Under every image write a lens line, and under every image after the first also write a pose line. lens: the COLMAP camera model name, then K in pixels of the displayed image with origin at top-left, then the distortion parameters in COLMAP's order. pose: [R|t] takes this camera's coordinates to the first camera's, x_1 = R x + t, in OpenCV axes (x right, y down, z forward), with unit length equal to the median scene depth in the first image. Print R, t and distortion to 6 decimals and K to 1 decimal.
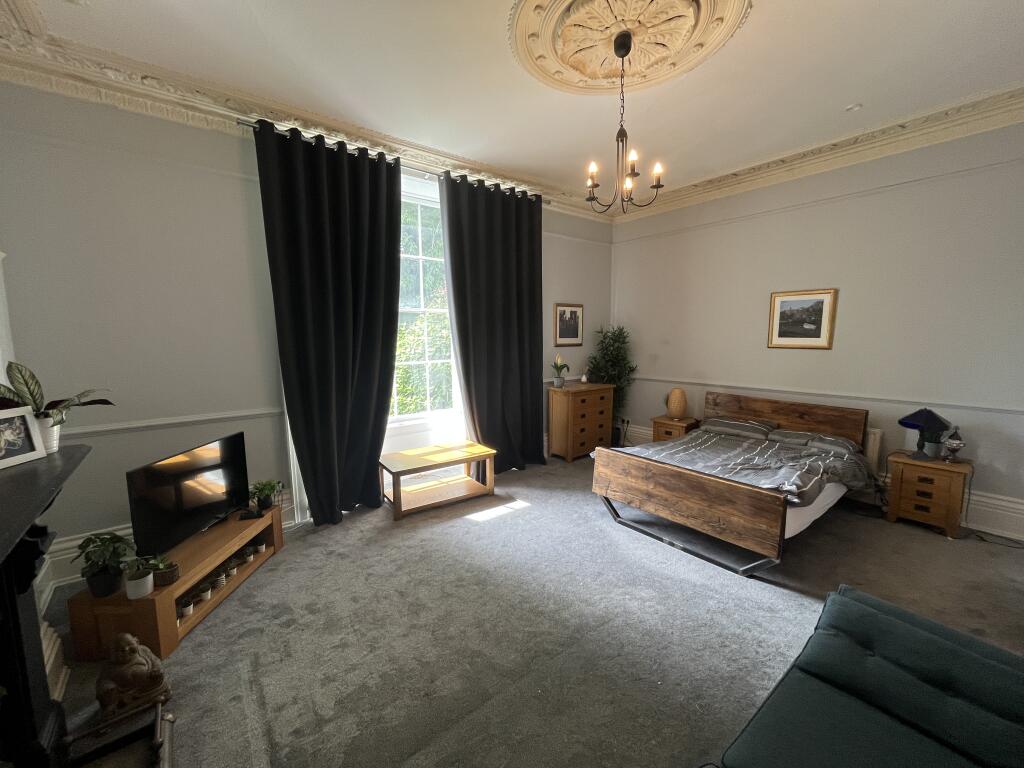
lens RADIAL K [[414.3, 0, 509.0], [0, 414.3, 384.7], [0, 0, 1]] dist [-0.002353, 0.000042]
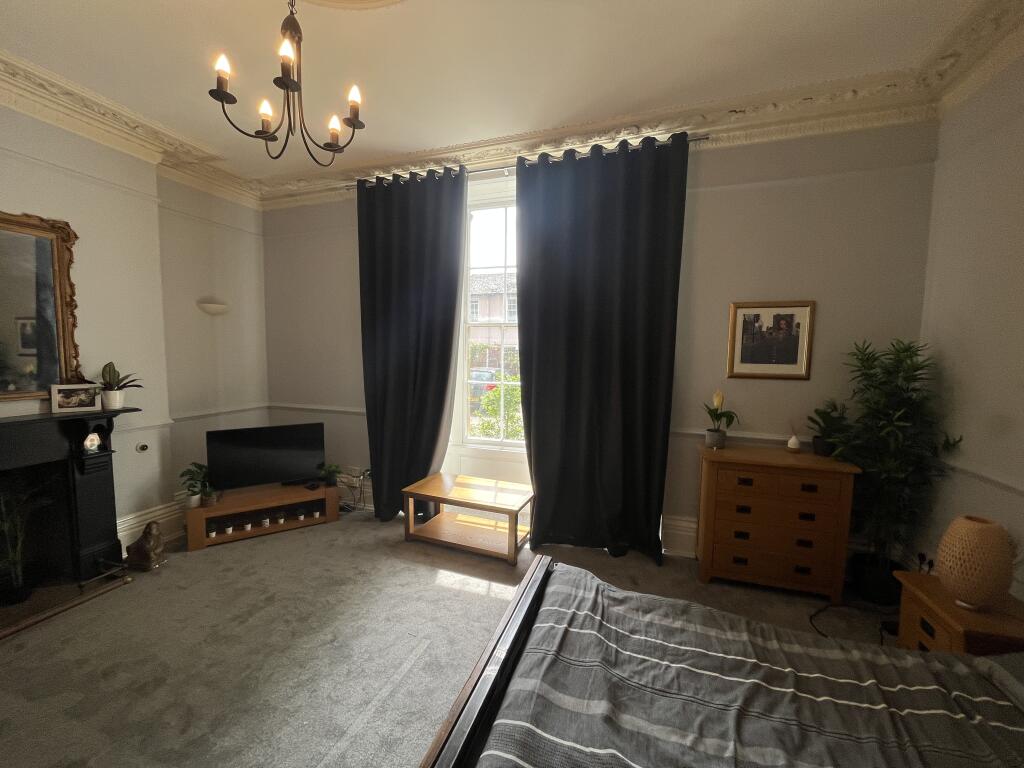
lens RADIAL K [[414.3, 0, 509.2], [0, 414.3, 382.7], [0, 0, 1]] dist [-0.002353, 0.000042]
pose [[0.543484, 0.082474, -0.835358, 0.482348], [-0.115090, 0.993085, 0.023169, -0.069456], [0.831492, 0.083549, 0.549218, 0.473246]]
